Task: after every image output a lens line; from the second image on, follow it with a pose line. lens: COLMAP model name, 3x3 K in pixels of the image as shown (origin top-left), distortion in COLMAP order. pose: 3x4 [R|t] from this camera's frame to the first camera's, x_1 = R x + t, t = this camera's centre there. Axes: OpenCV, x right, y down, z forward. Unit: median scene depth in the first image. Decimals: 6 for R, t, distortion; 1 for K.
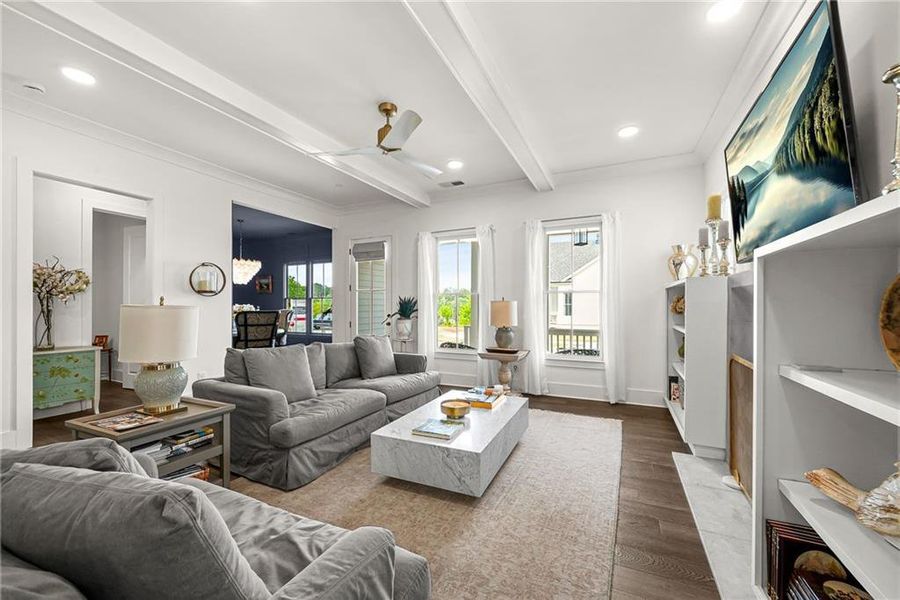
lens RADIAL K [[355.3, 0, 447.7], [0, 355.3, 305.1], [0, 0, 1]] dist [-0.000838, 0.000223]
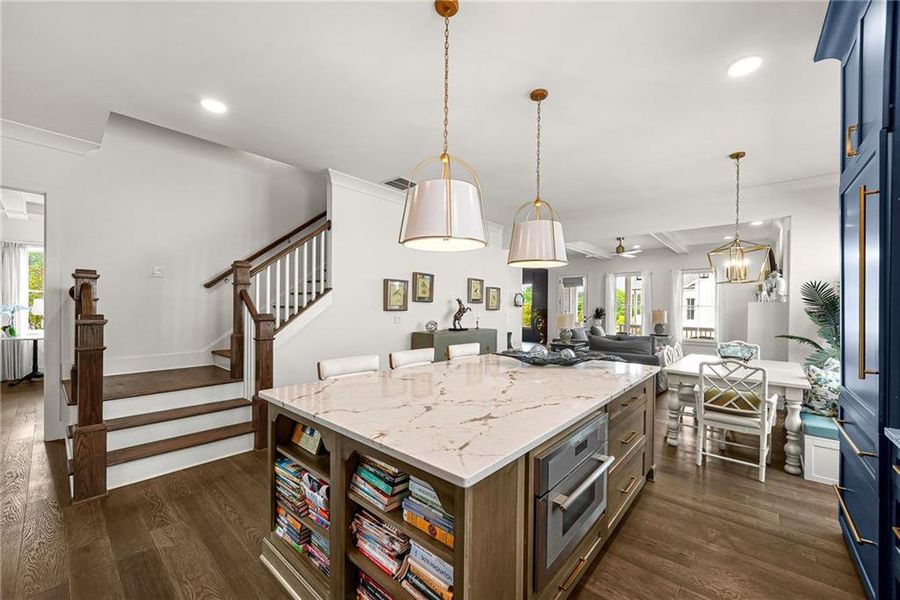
lens RADIAL K [[355.3, 0, 455.4], [0, 355.3, 305.2], [0, 0, 1]] dist [-0.000838, 0.000223]
pose [[0.968070, 0.013241, -0.250330, -0.386849], [-0.013393, 0.999910, 0.001099, -0.025284], [0.250322, 0.002288, 0.968160, -1.042324]]
